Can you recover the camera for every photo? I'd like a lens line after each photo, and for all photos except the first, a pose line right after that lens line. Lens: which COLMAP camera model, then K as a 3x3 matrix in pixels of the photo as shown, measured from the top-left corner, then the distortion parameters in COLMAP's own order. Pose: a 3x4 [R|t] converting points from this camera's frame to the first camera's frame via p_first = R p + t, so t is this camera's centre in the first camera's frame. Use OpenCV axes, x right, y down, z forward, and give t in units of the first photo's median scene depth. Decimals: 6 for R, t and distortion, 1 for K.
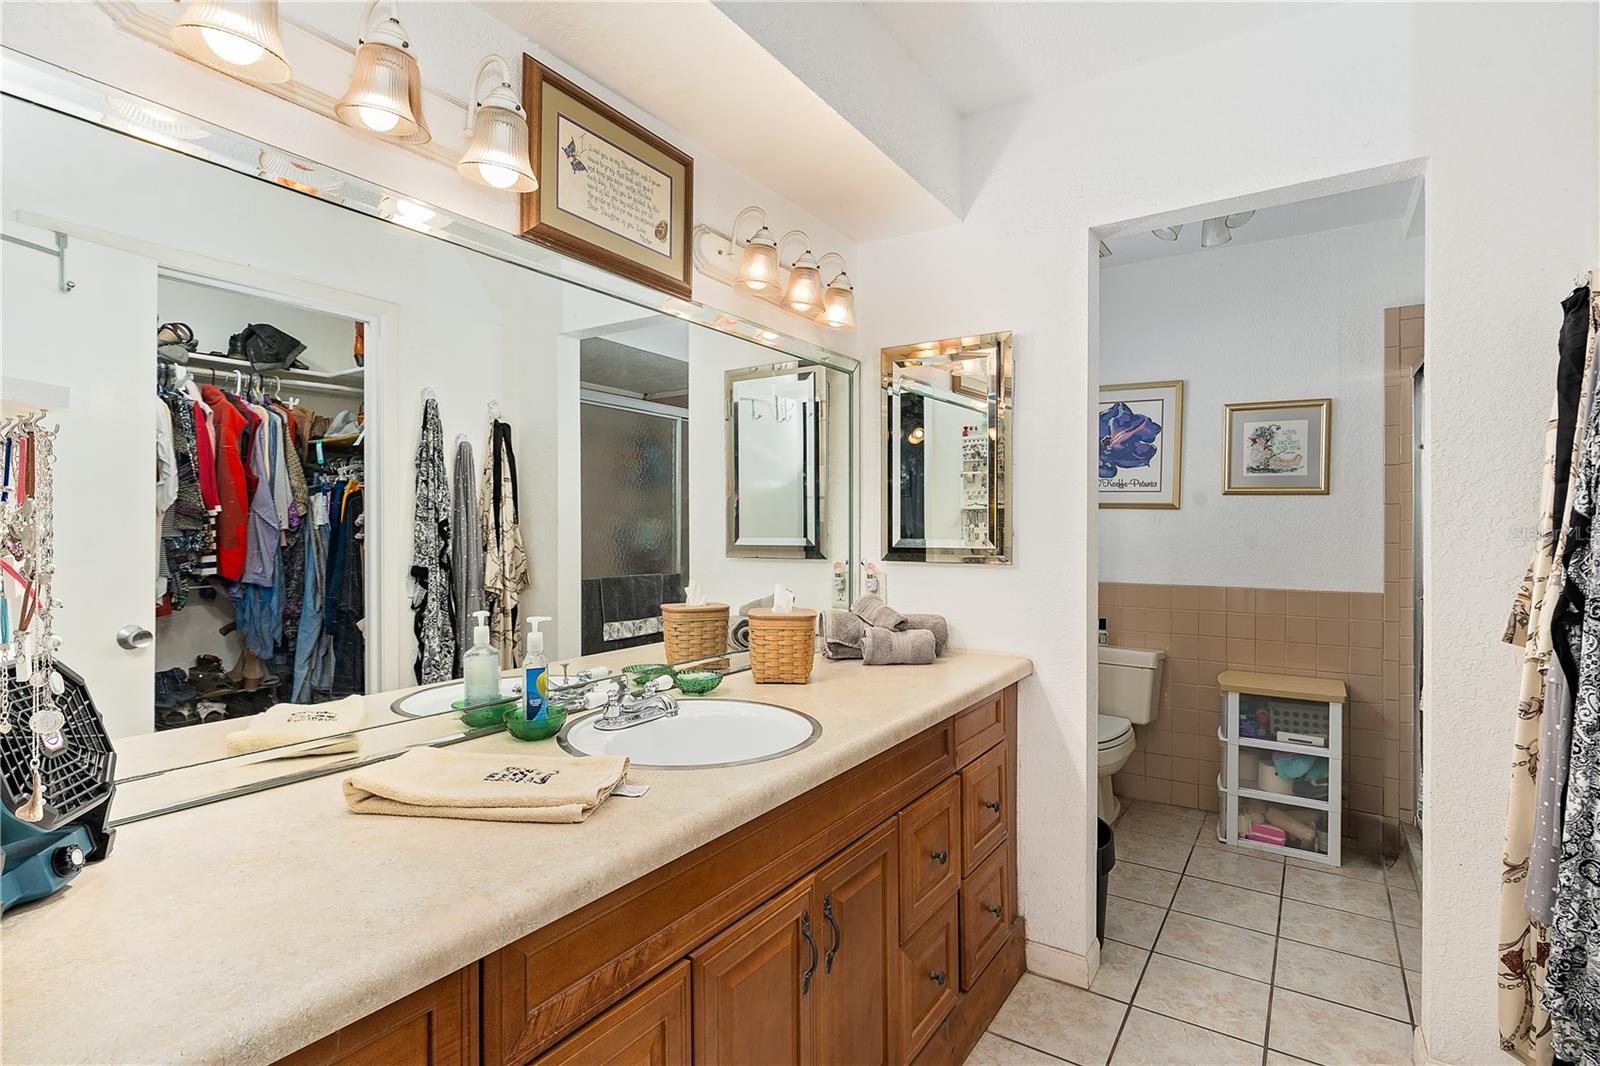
lens RADIAL K [[790.8, 0, 814.7], [0, 790.8, 520.2], [0, 0, 1]] dist [-0.004050, -0.000226]
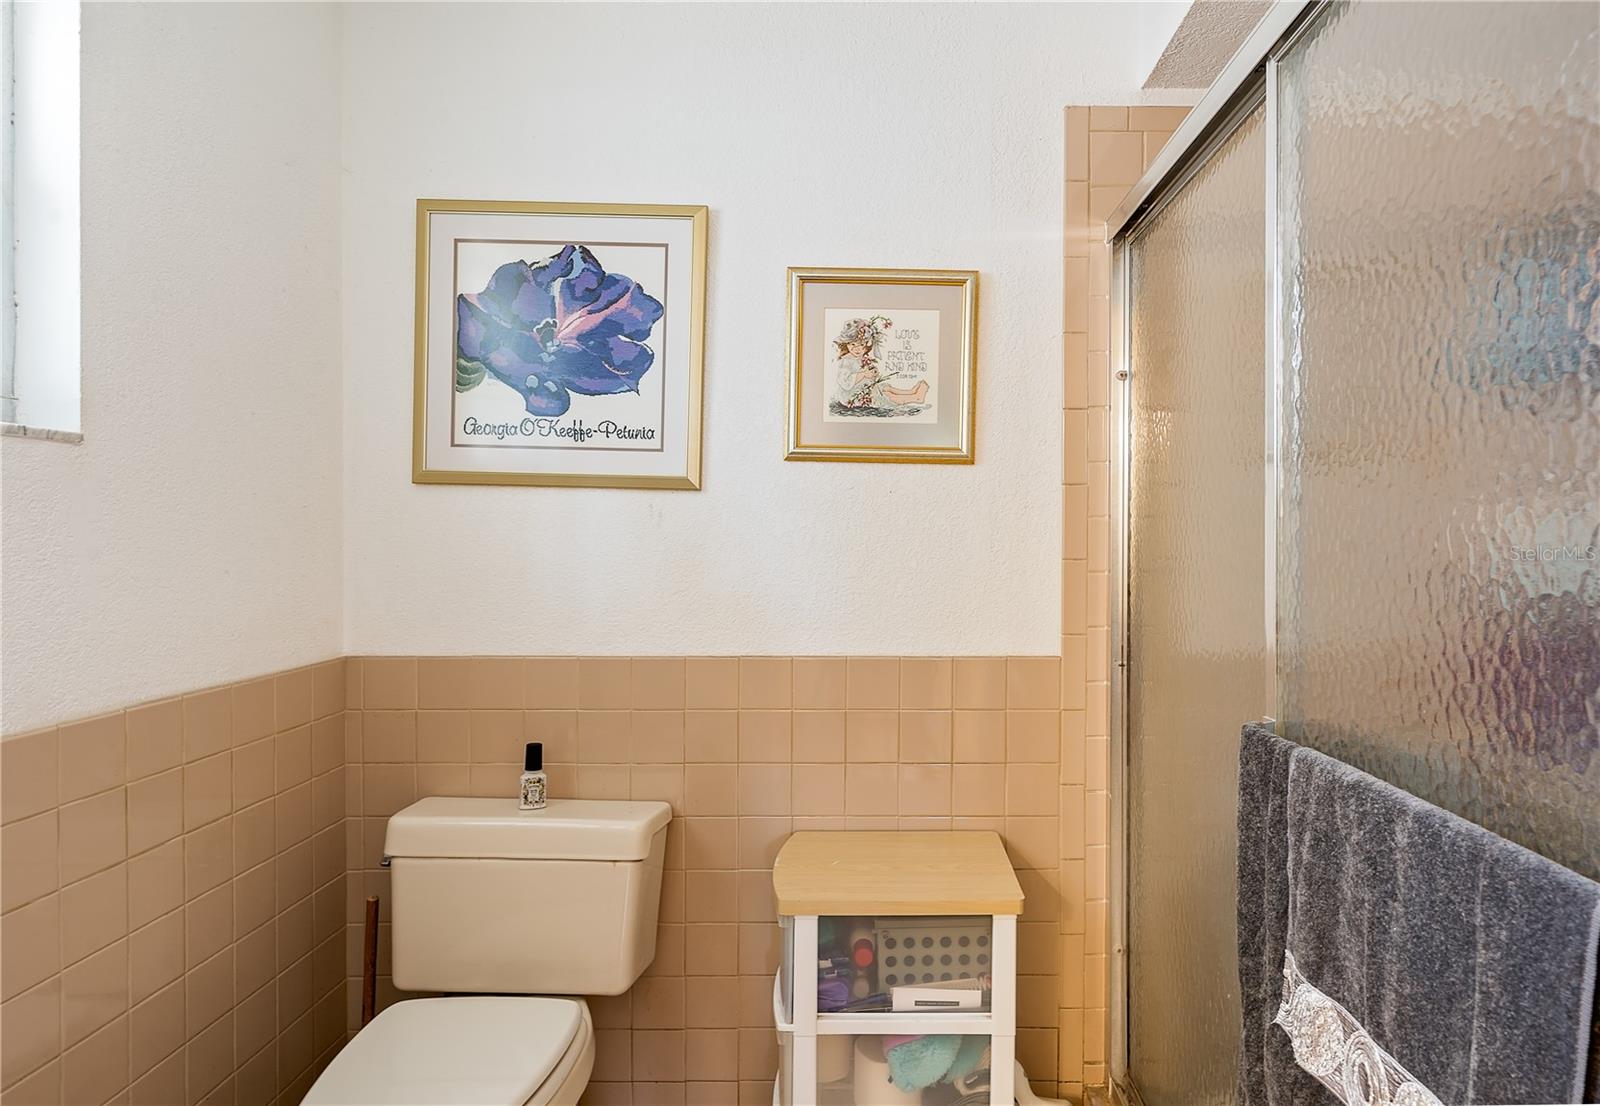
lens RADIAL K [[891.6, 0, 802.9], [0, 891.6, 543.9], [0, 0, 1]] dist [0.000644, 0.000046]
pose [[0.881904, -0.003294, 0.471418, 0.285875], [-0.001849, 0.999944, 0.010446, 0.012357], [-0.471426, -0.010085, 0.881848, 0.545863]]
